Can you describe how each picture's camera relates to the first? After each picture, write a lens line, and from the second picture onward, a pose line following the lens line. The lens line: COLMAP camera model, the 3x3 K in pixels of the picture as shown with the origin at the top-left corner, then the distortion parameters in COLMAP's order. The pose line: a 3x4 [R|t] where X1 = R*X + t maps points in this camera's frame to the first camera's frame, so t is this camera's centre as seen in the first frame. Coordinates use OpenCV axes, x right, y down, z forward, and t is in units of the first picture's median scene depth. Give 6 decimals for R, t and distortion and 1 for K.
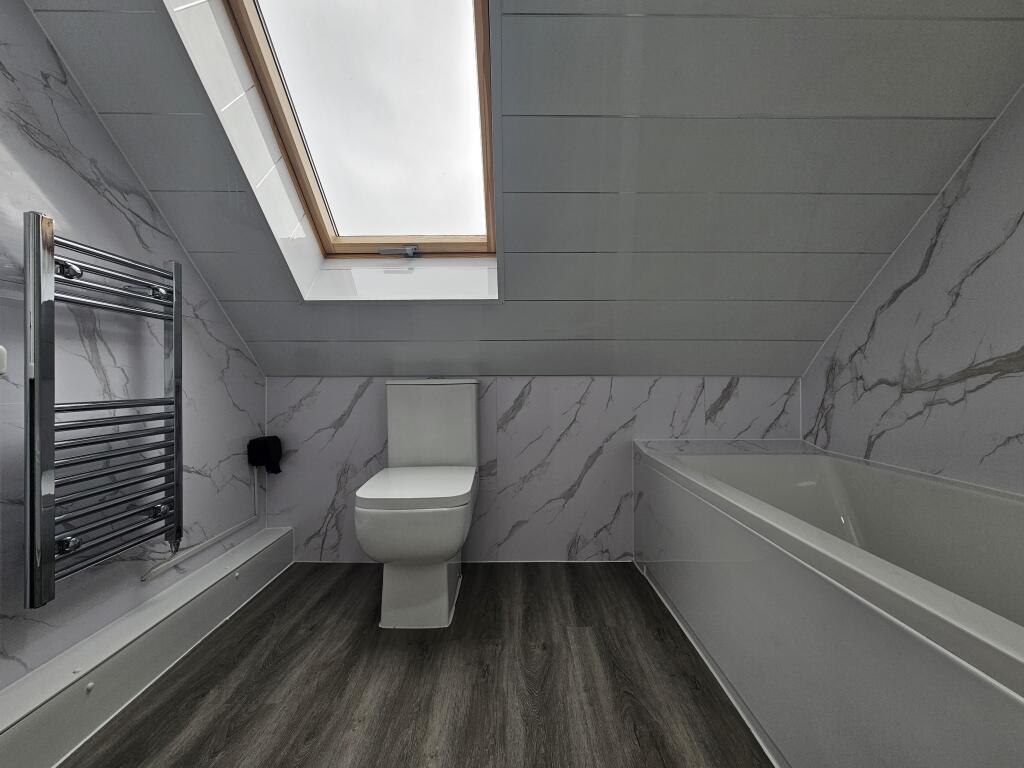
lens RADIAL K [[422.2, 0, 512.7], [0, 422.2, 379.3], [0, 0, 1]] dist [0.001062, 0.000163]
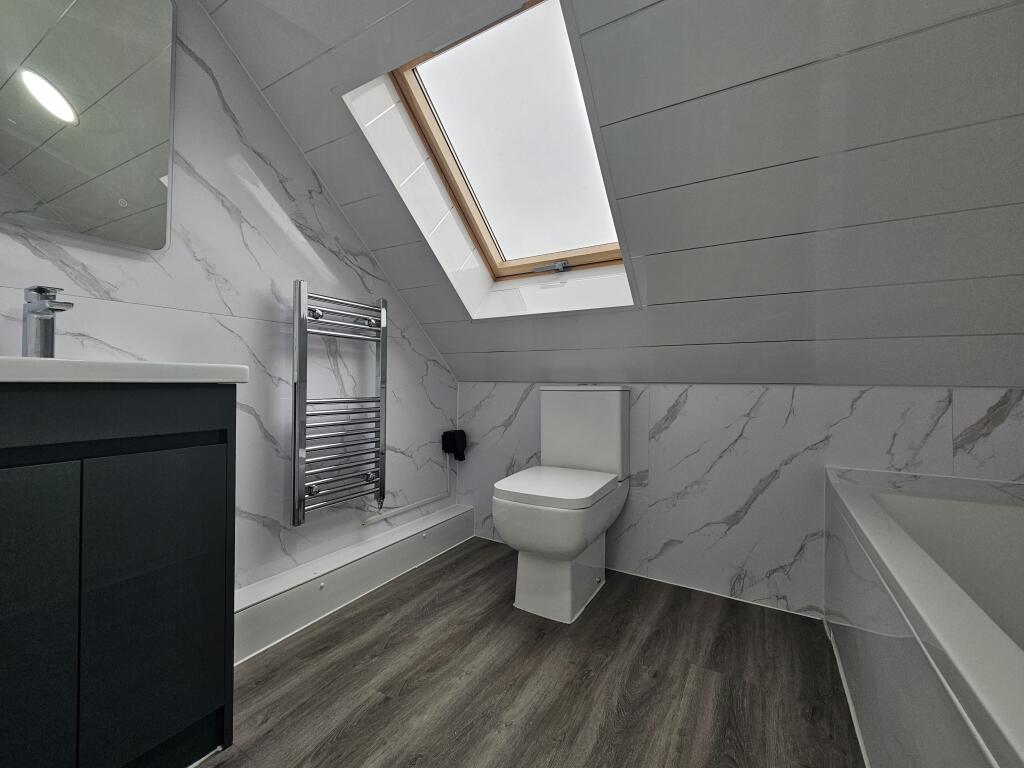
lens RADIAL K [[422.2, 0, 512.7], [0, 422.2, 379.3], [0, 0, 1]] dist [0.001062, 0.000163]
pose [[0.858961, 0.006643, -0.511997, 0.254304], [-0.011435, 0.999915, -0.006209, -0.009913], [0.511913, 0.011188, 0.858965, 0.025032]]
